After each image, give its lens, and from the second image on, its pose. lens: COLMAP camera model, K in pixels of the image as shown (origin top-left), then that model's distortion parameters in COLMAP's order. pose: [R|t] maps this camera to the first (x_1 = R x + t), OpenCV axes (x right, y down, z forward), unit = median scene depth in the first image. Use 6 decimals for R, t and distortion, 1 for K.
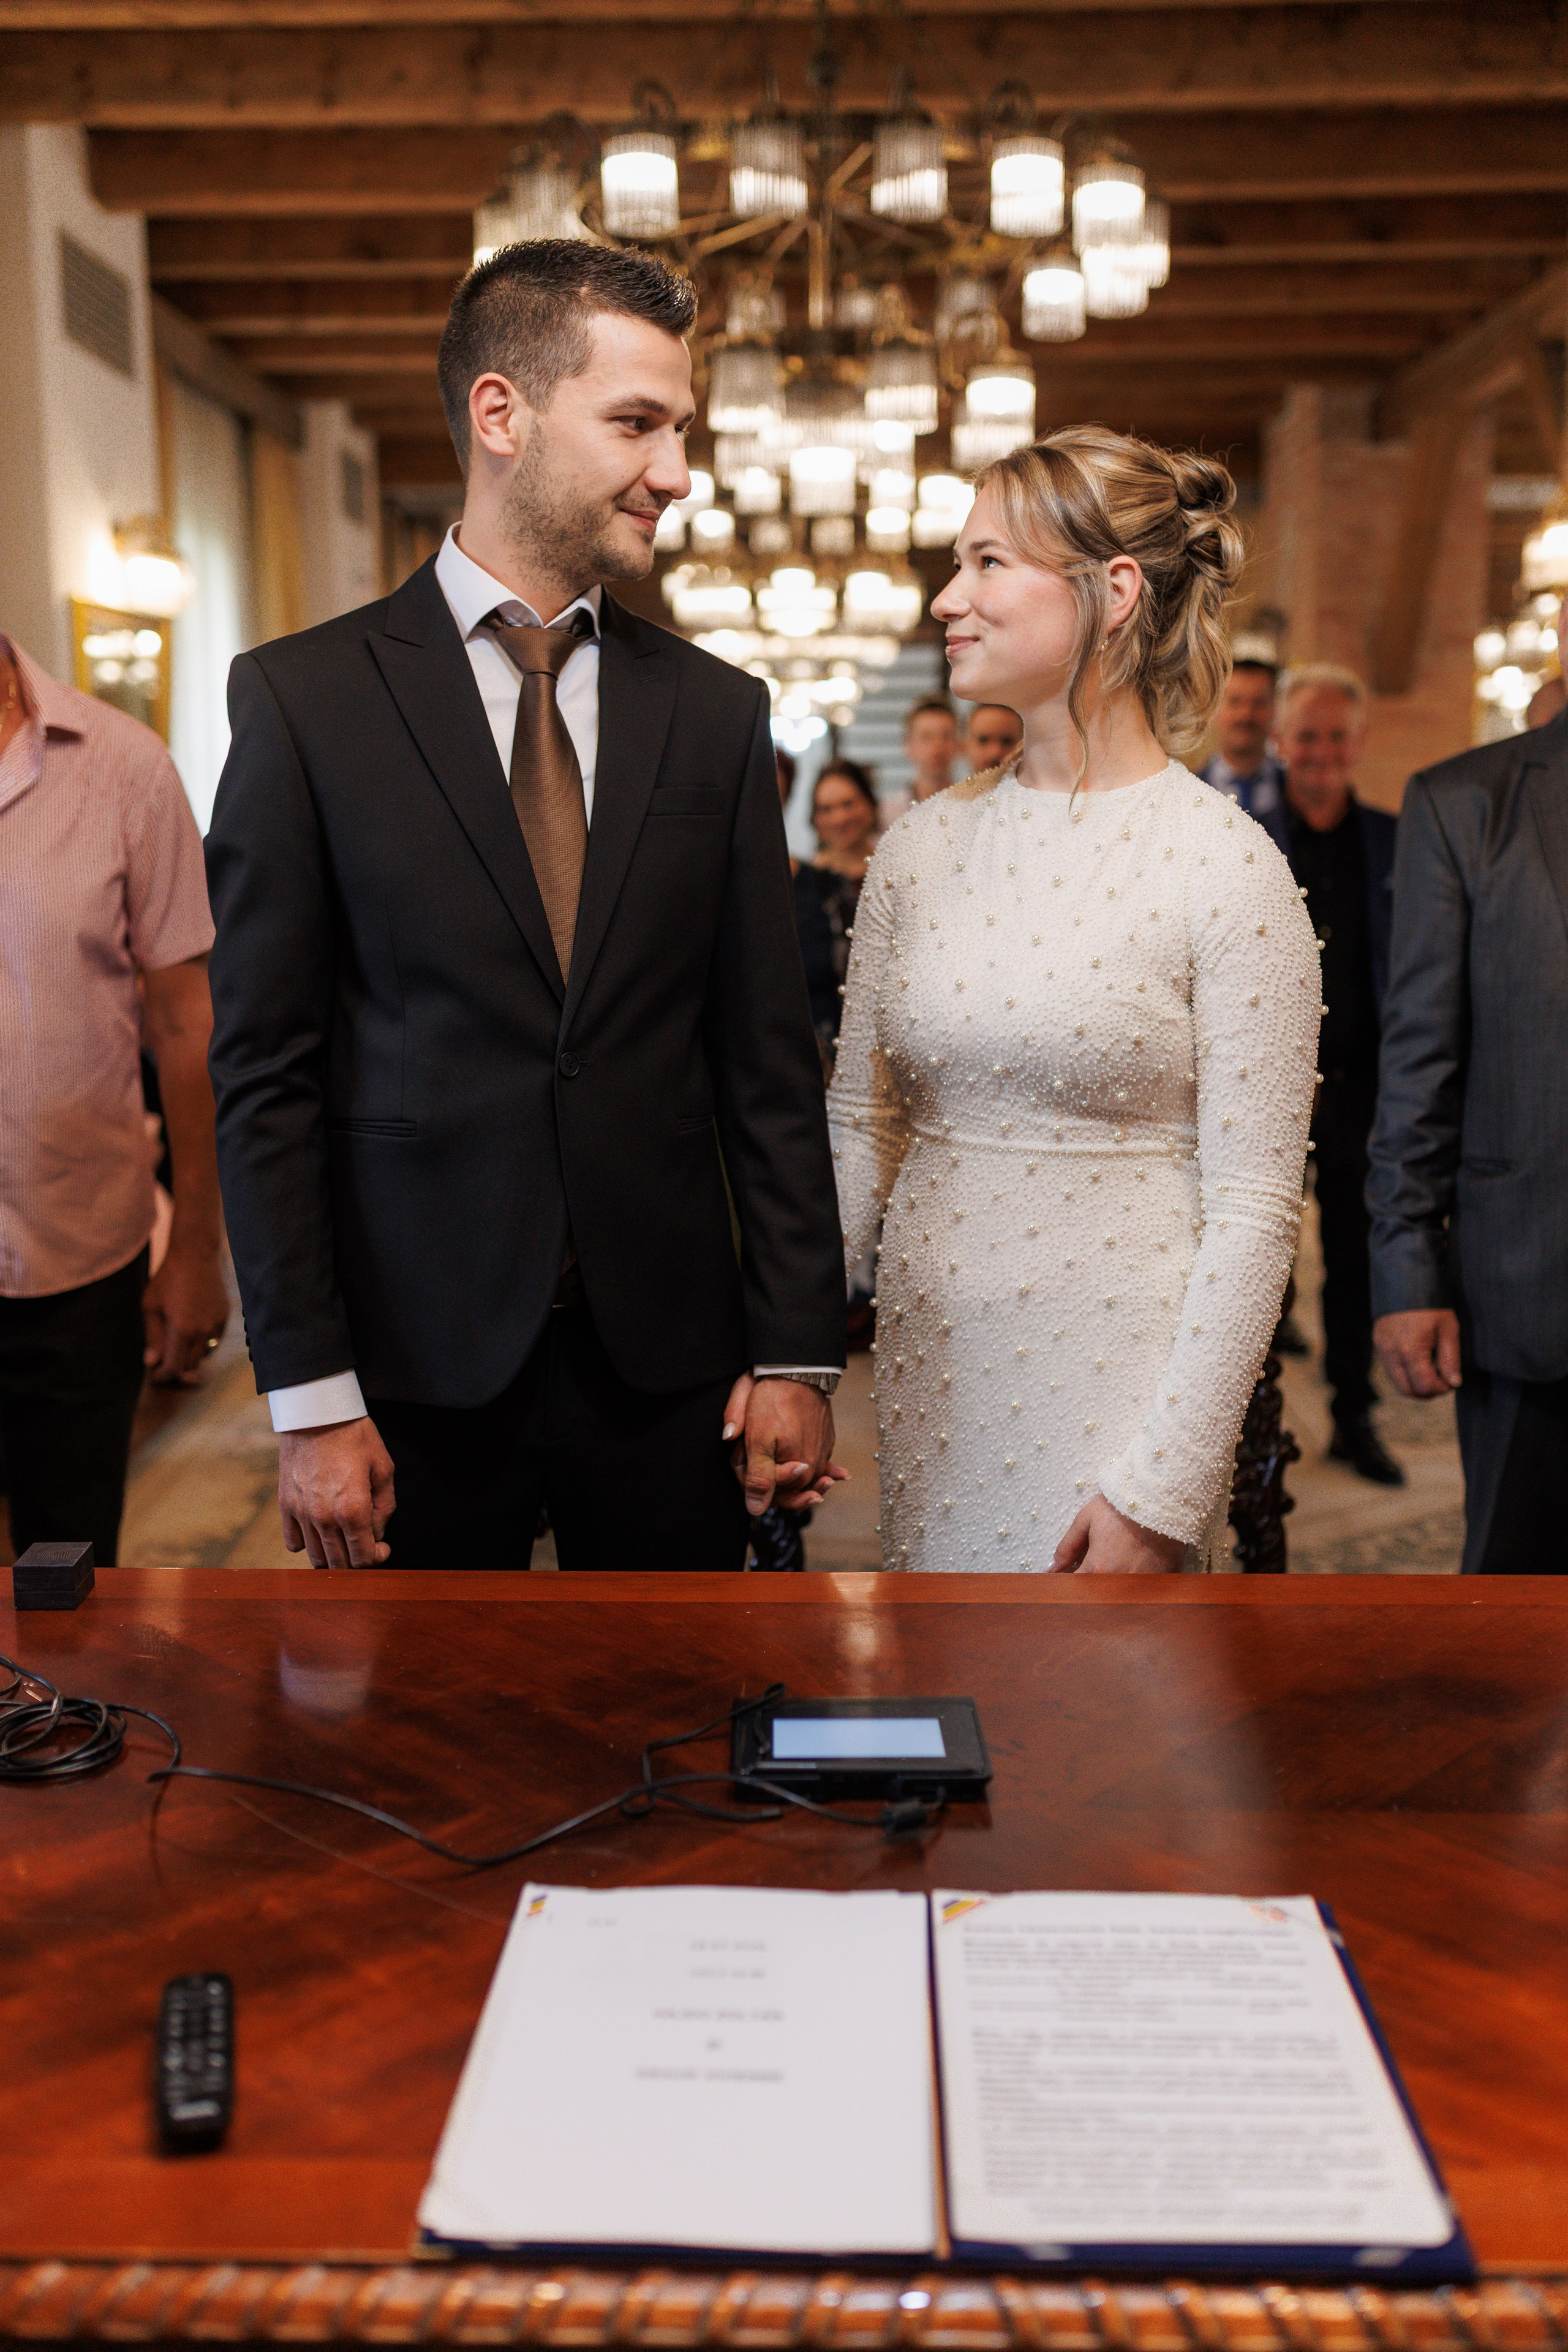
lens RADIAL K [[2259.1, 0, 791.7], [0, 2259.1, 1176.0], [0, 0, 1]] dist [-0.005399, 0.000000]
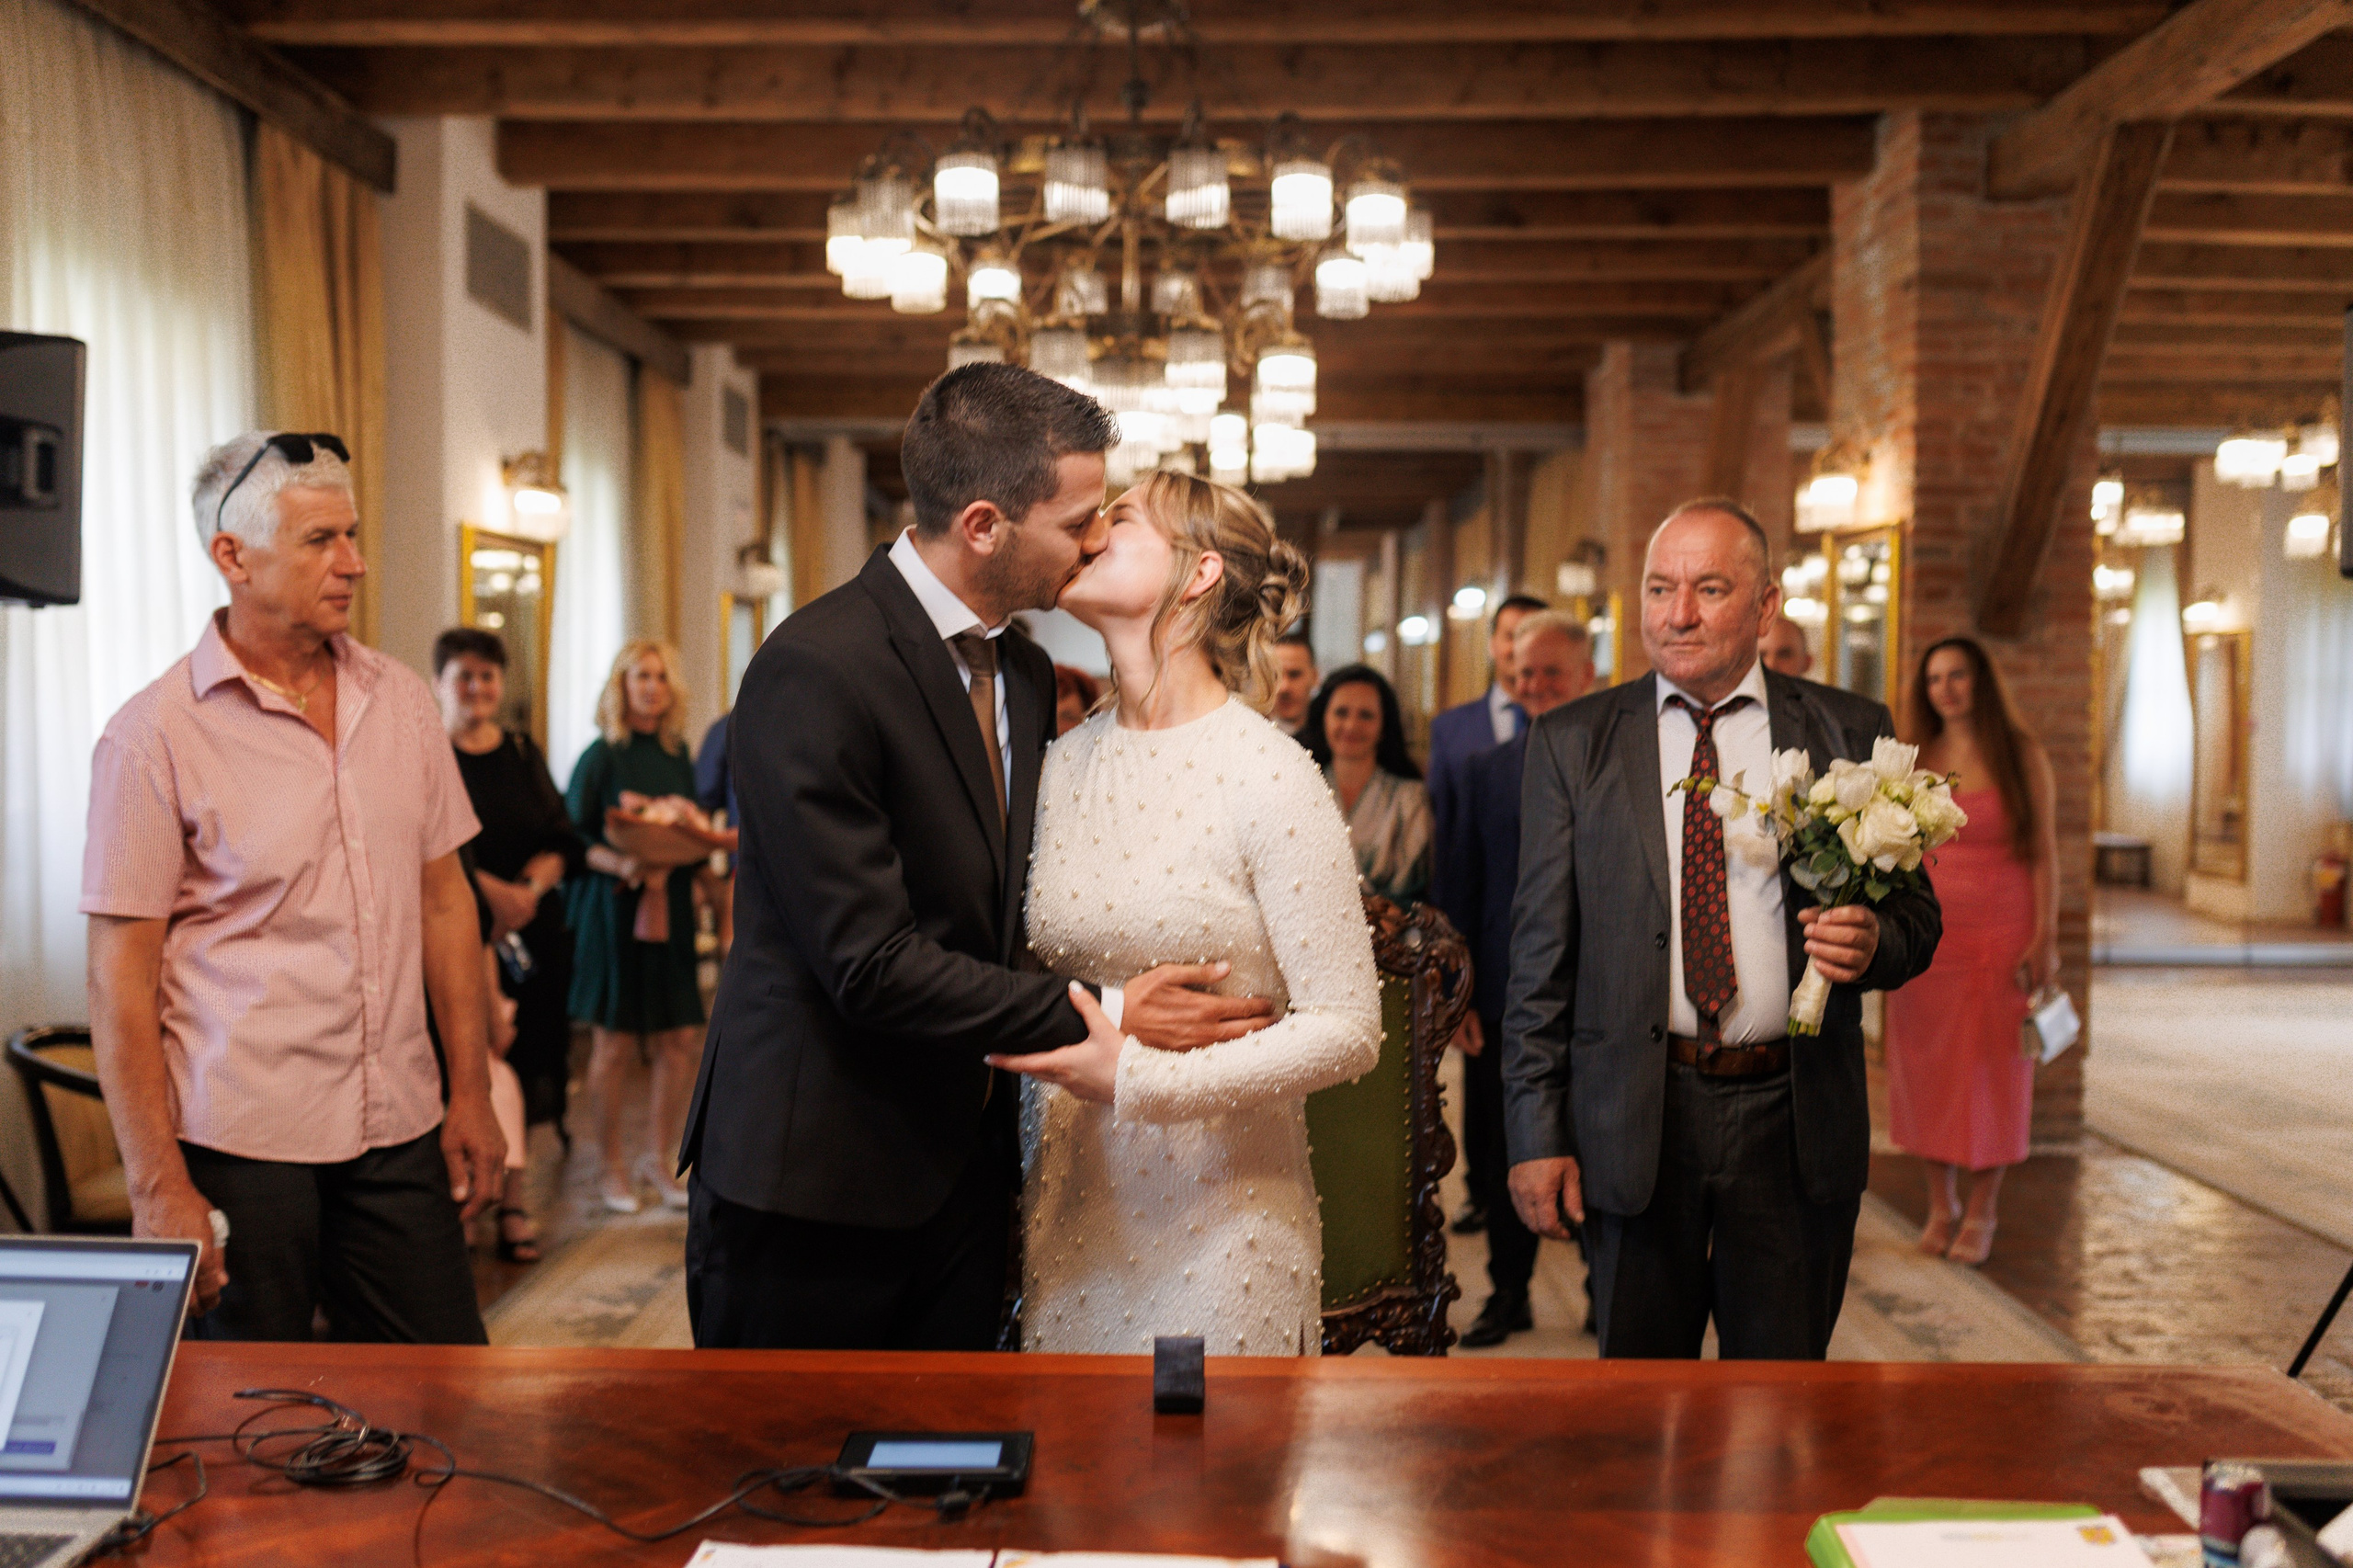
lens RADIAL K [[2260.0, 0, 1193.9], [0, 2260.0, 764.2], [0, 0, 1]] dist [-0.005399, 0.000000]
pose [[0.999899, 0.011672, 0.008122, 0.043452], [-0.010425, 0.990166, -0.139506, 0.010113], [-0.009670, 0.139407, 0.990188, -0.106794]]
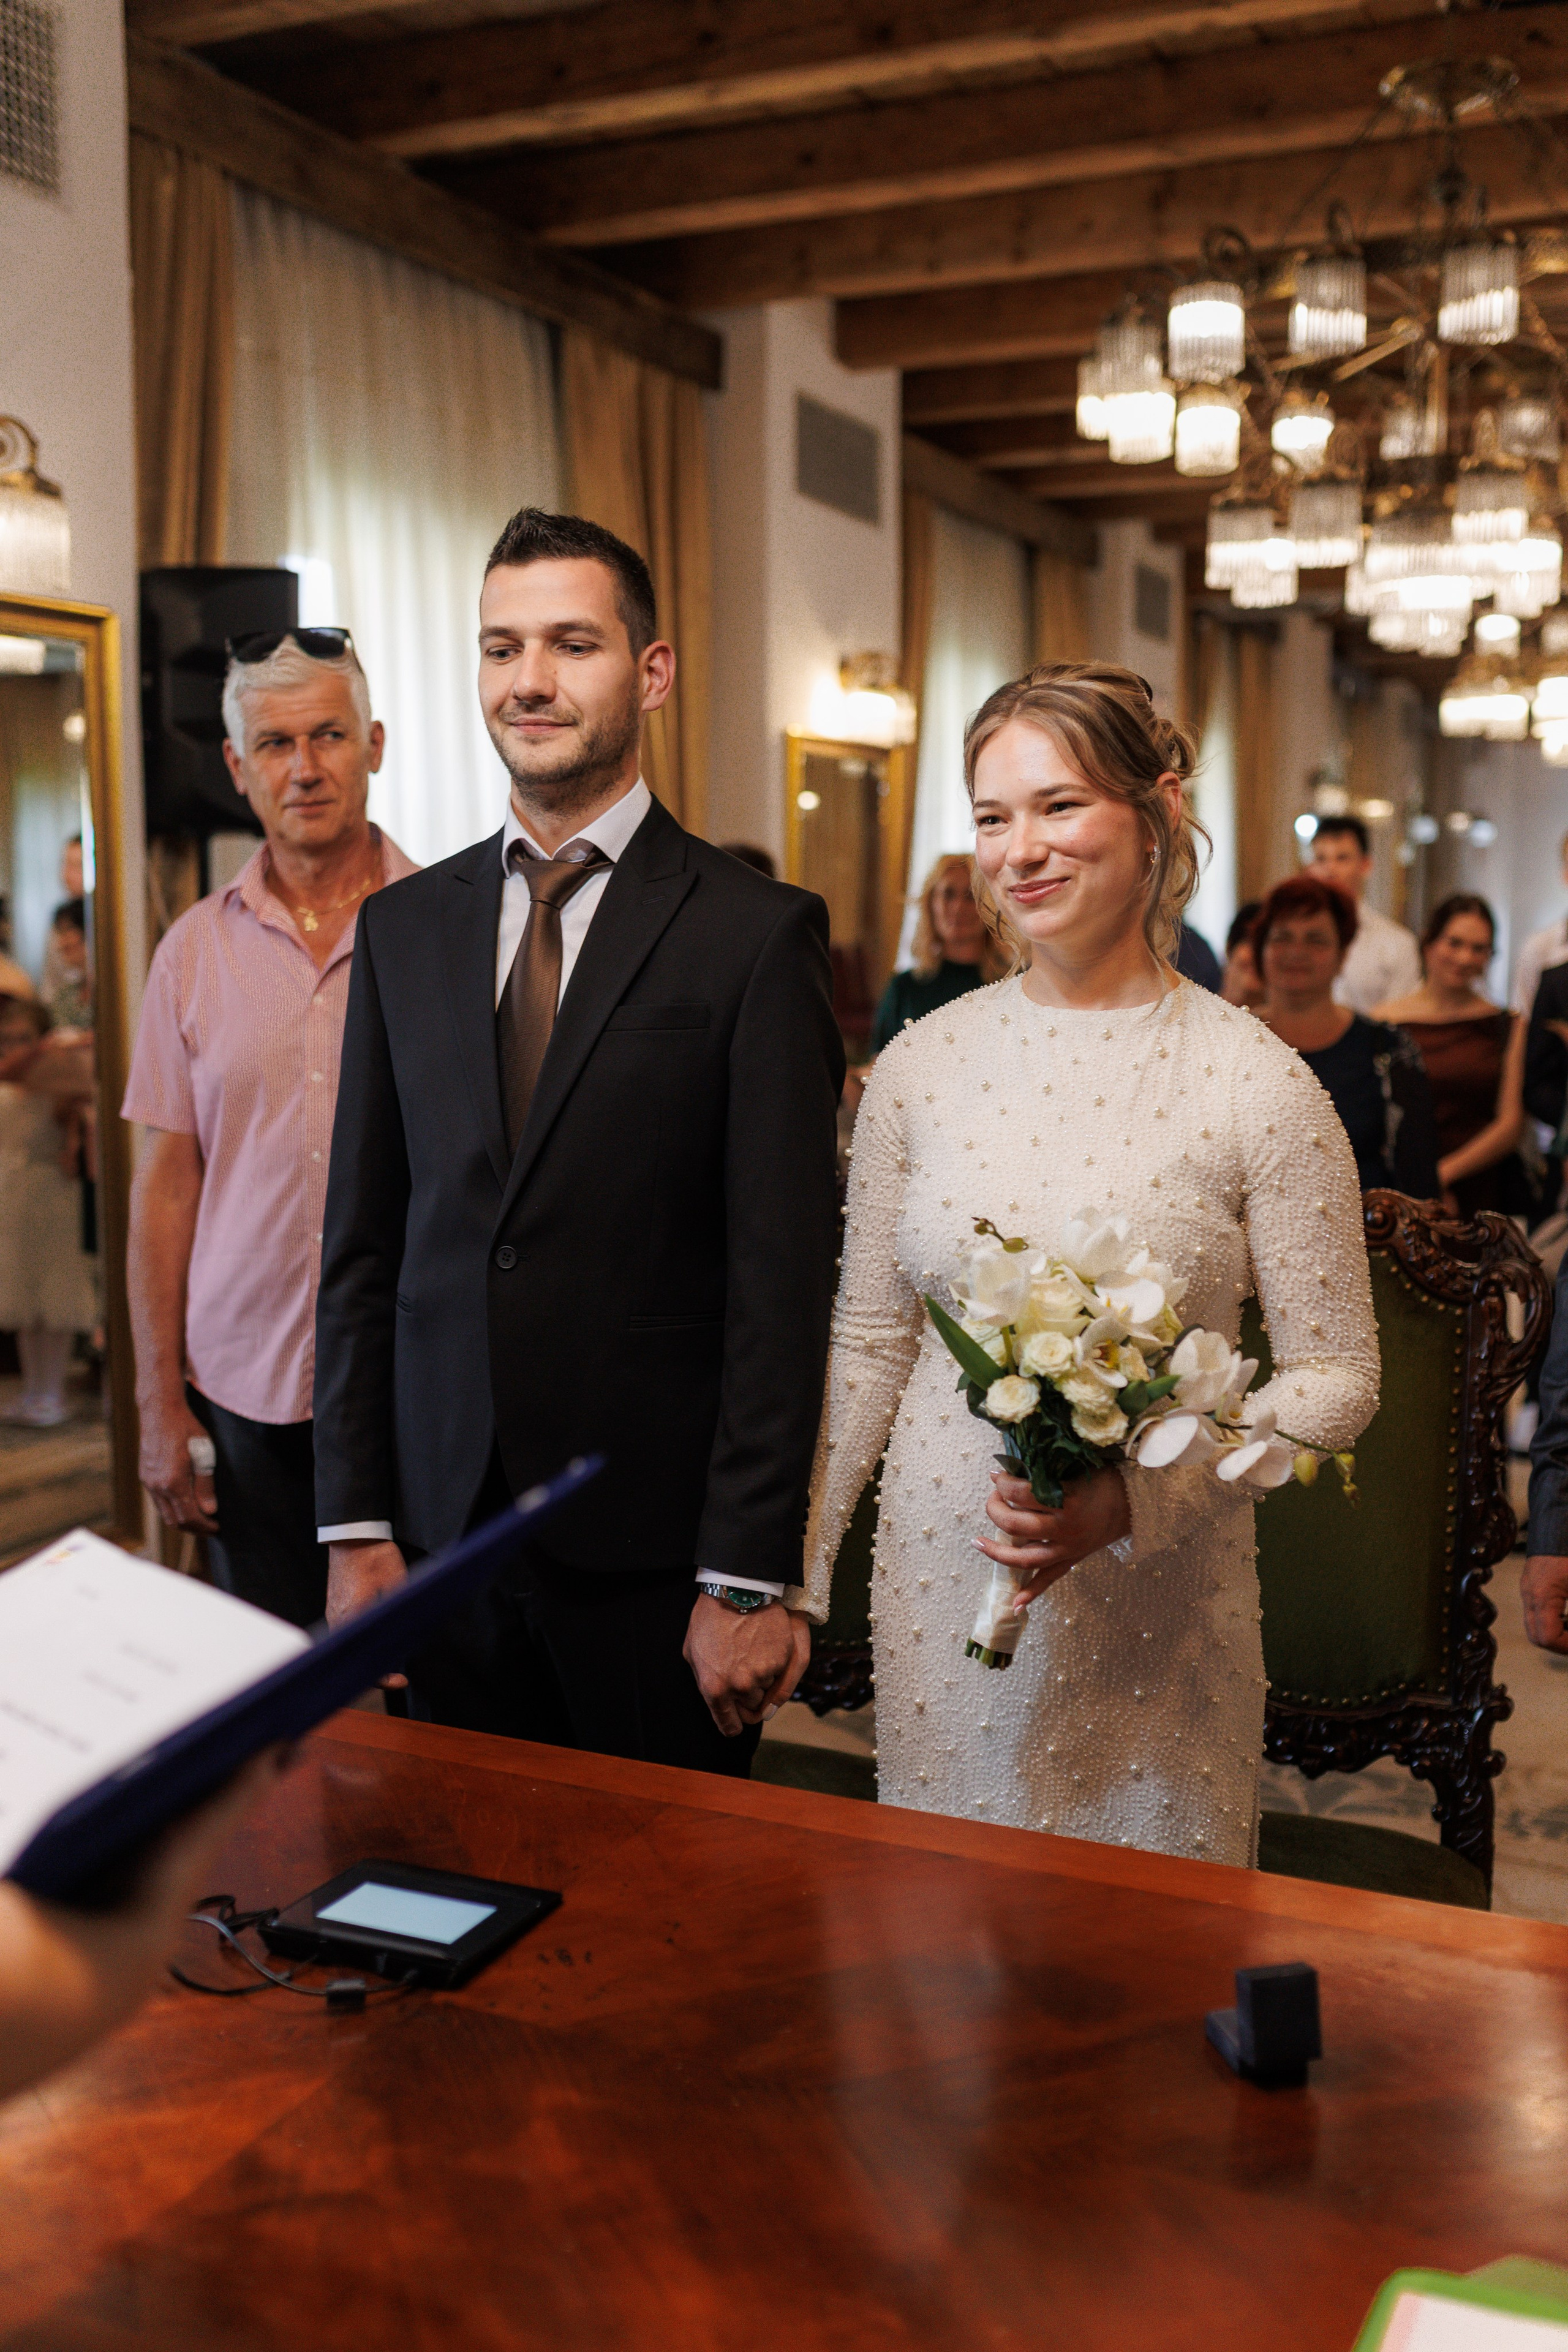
lens RADIAL K [[2326.1, 0, 767.6], [0, 2326.1, 1134.7], [0, 0, 1]] dist [-0.000721, 0.000000]
pose [[0.917276, 0.046339, -0.395546, 0.178643], [-0.070594, 0.996398, -0.046978, -0.024429], [0.391944, 0.071015, 0.917244, 0.008334]]
